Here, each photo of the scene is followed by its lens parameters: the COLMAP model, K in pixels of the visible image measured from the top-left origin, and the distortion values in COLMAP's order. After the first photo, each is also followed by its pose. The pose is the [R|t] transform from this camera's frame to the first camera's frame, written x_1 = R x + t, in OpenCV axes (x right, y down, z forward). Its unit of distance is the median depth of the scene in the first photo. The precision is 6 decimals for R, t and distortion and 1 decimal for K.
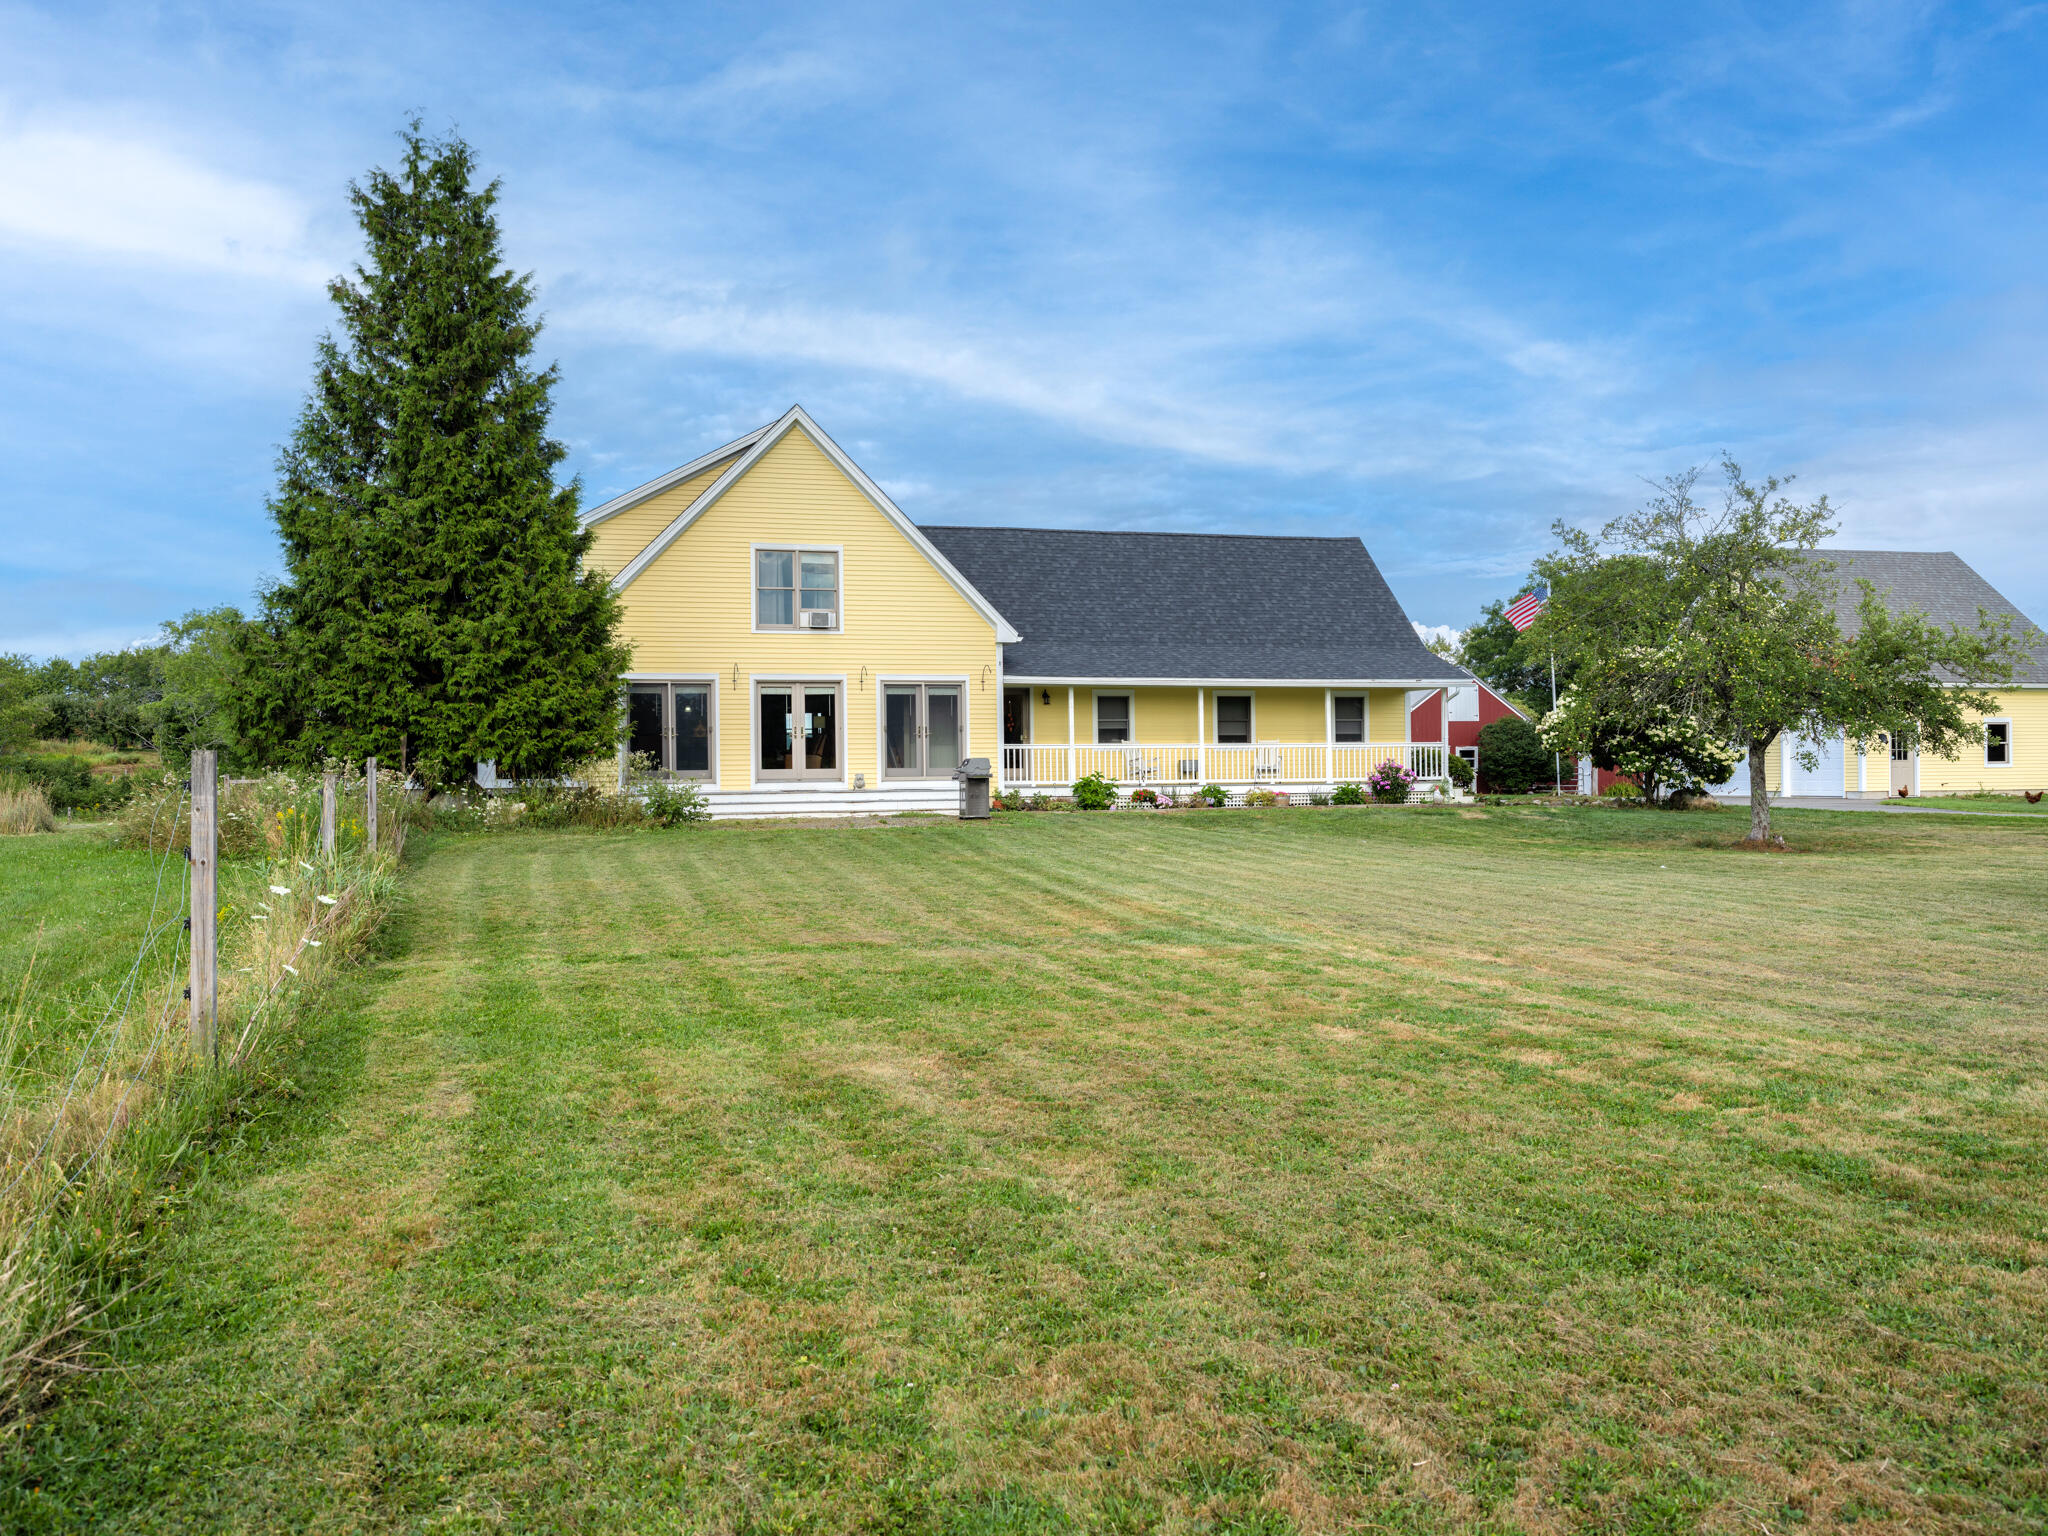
lens RADIAL K [[1782.8, 0, 1024.0], [0, 1782.8, 768.0], [0, 0, 1]] dist [0.002887, 0.004445]
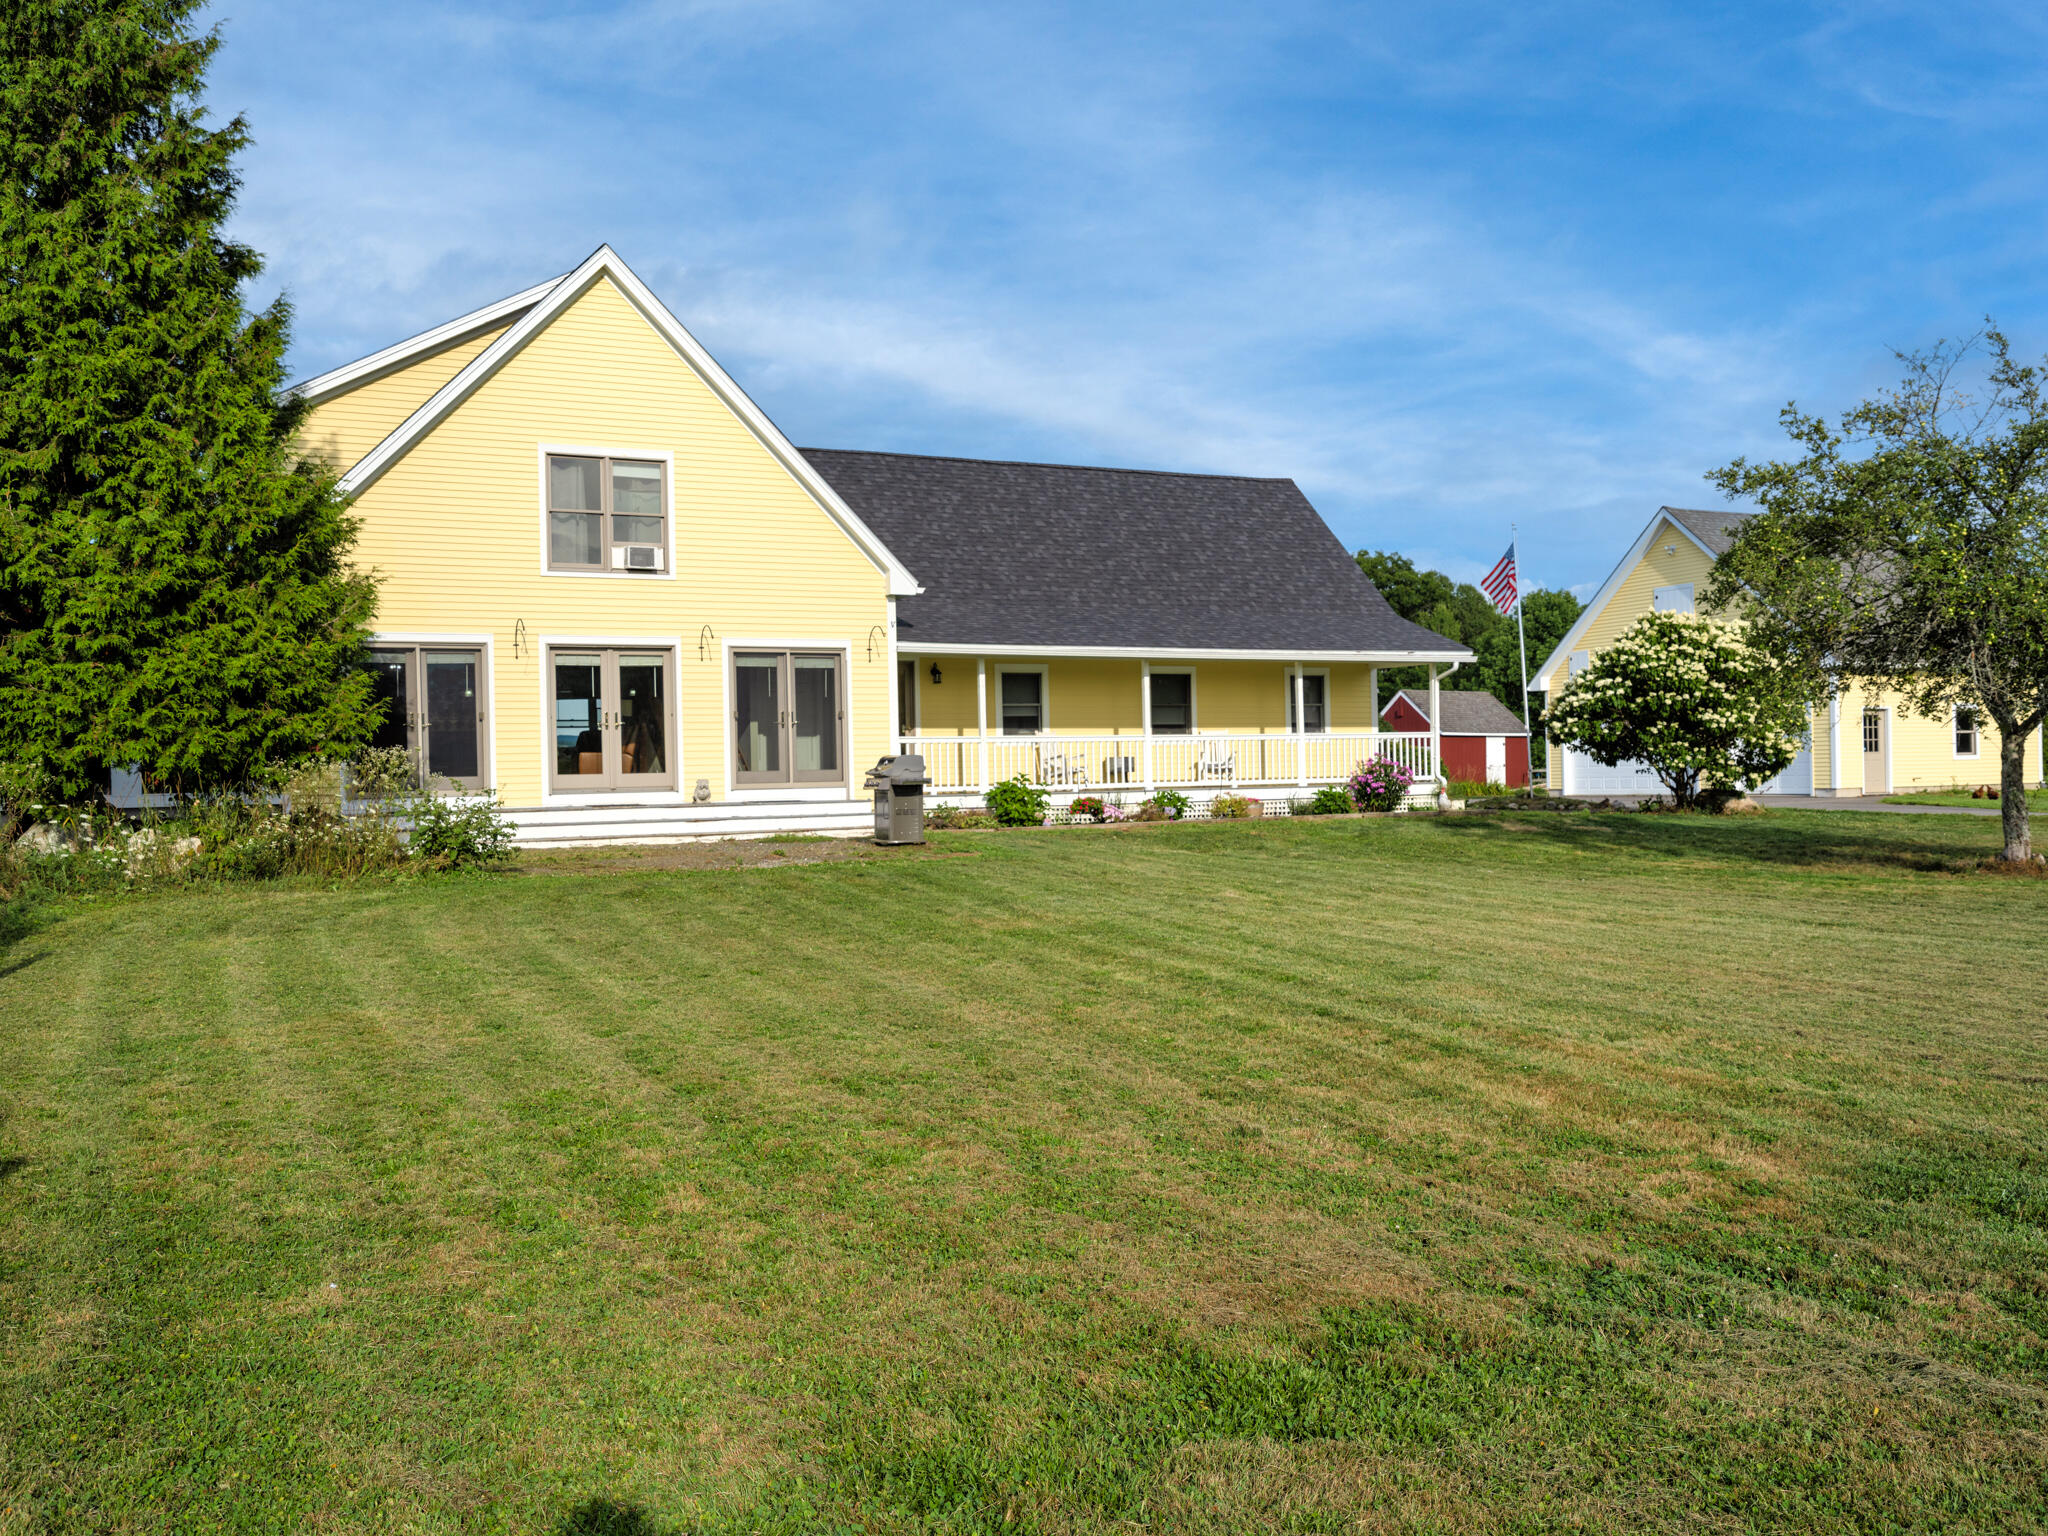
lens RADIAL K [[1782.8, 0, 1024.0], [0, 1782.8, 768.0], [0, 0, 1]] dist [0.002887, 0.004445]
pose [[0.984856, -0.009108, 0.173132, -0.103322], [0.009401, 0.999955, -0.000870, 0.000440], [-0.173117, 0.002485, 0.984898, 0.340781]]
